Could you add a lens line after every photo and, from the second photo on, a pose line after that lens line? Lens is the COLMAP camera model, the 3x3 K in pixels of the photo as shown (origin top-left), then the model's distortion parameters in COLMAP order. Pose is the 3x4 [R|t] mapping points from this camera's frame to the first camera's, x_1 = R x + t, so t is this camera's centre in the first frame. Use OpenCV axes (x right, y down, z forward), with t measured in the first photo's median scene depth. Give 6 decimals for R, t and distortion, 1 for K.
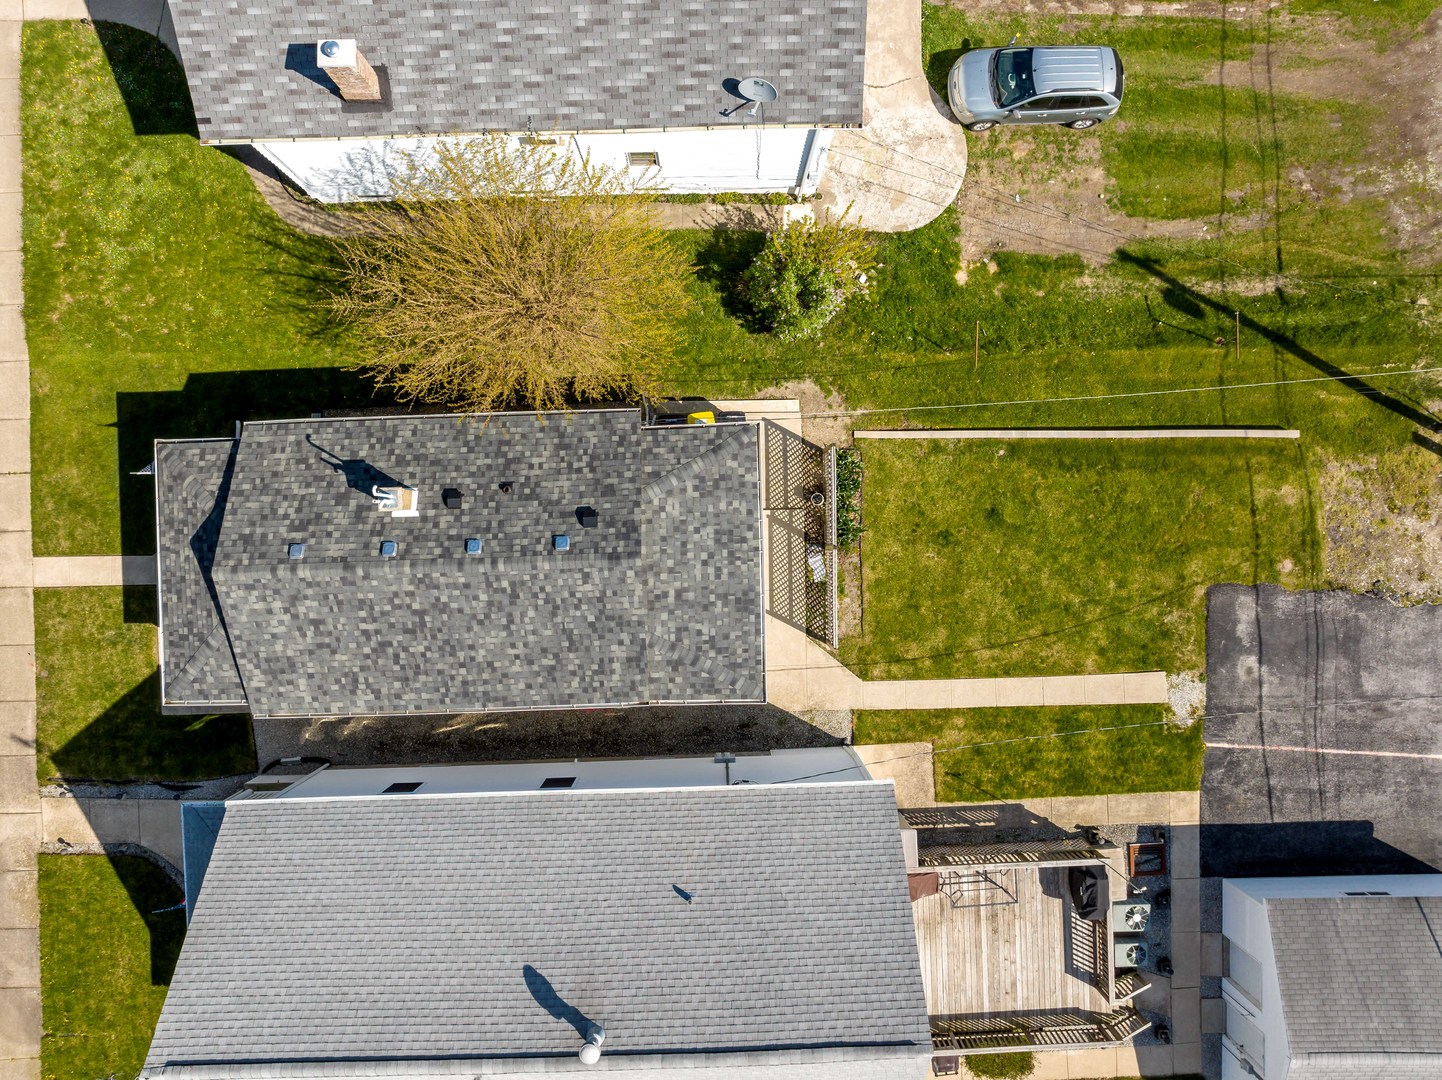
lens RADIAL K [[1009.3, 0, 721.0], [0, 1009.3, 540.0], [0, 0, 1]] dist [-0.037805, -0.000450]
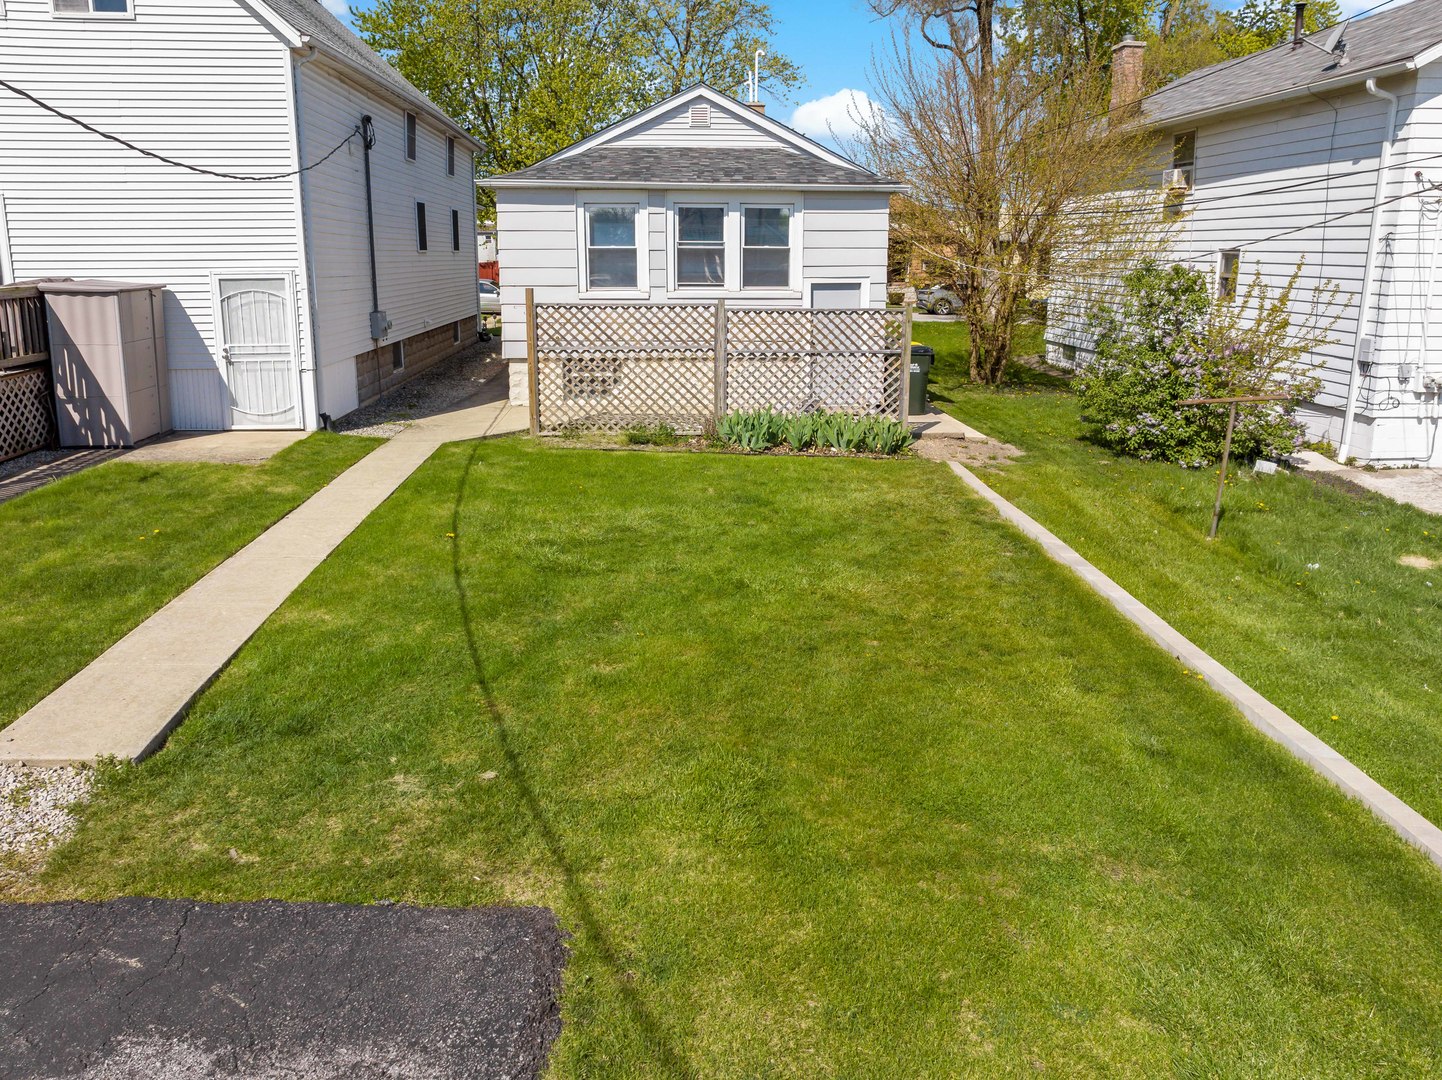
lens RADIAL K [[1043.2, 0, 721.9], [0, 1043.2, 465.8], [0, 0, 1]] dist [-0.039493, 0.006322]
pose [[0.039218, 0.196039, -0.979812, 0.630950], [-0.999019, -0.012482, -0.042485, 0.028656], [-0.020559, 0.980517, 0.195357, 0.907889]]
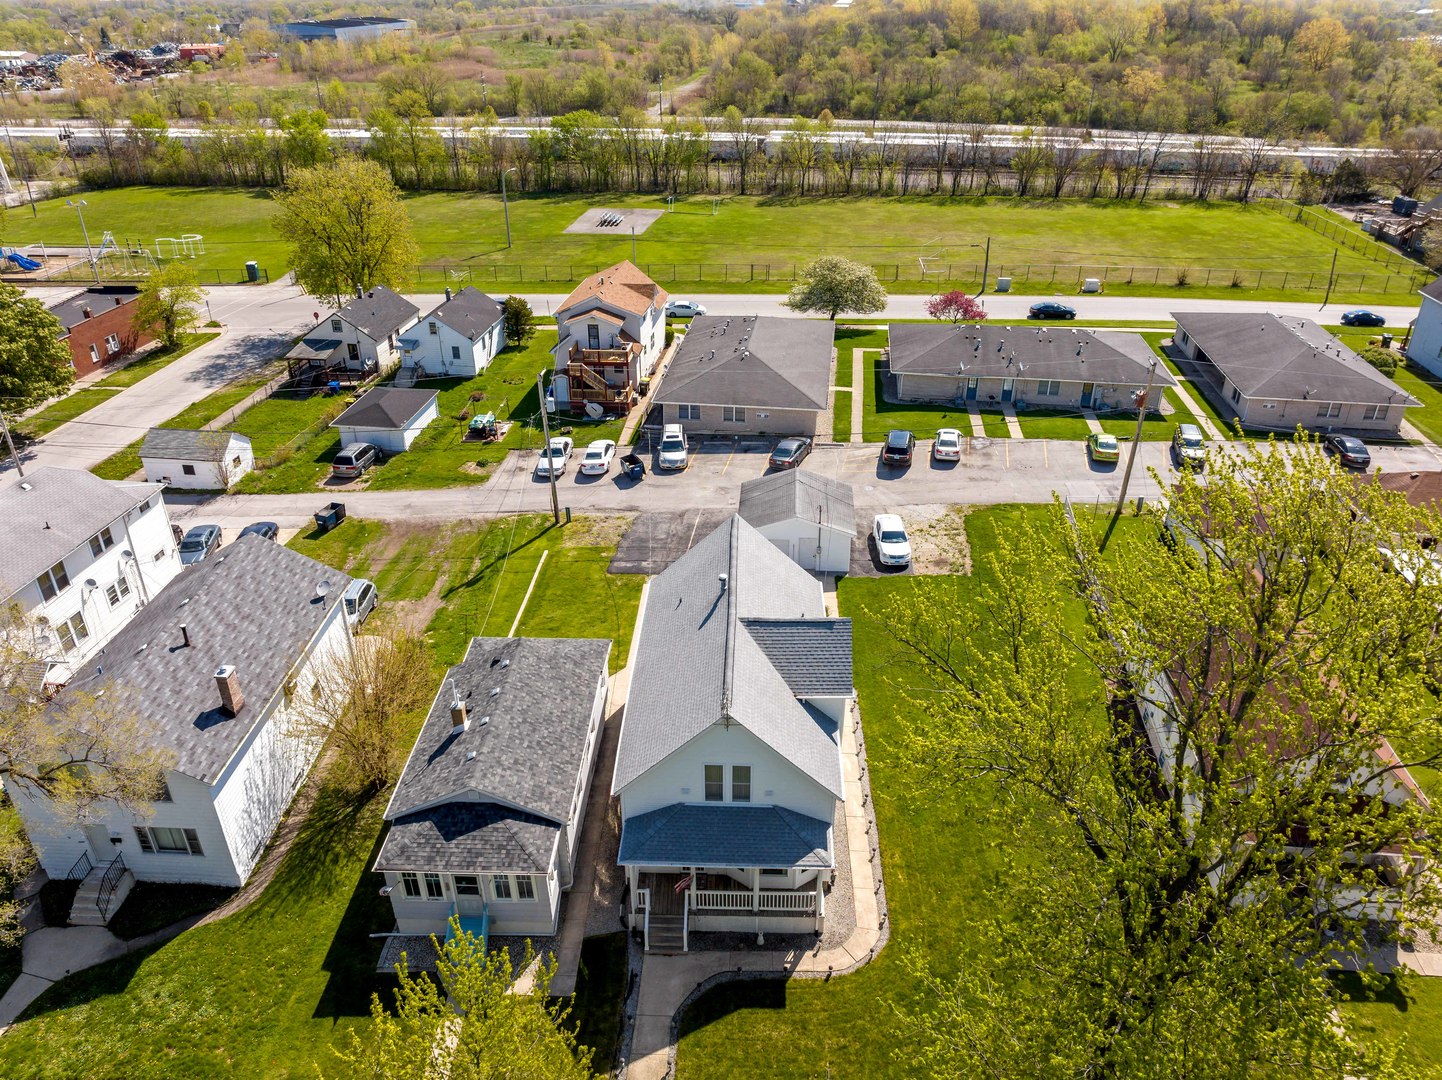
lens RADIAL K [[1009.3, 0, 721.0], [0, 1009.3, 540.0], [0, 0, 1]] dist [-0.037805, -0.000450]
pose [[0.062685, -0.494912, 0.866679, -1.344045], [0.997918, 0.017868, -0.061974, 0.425524], [0.015186, 0.868759, 0.495002, -0.129534]]
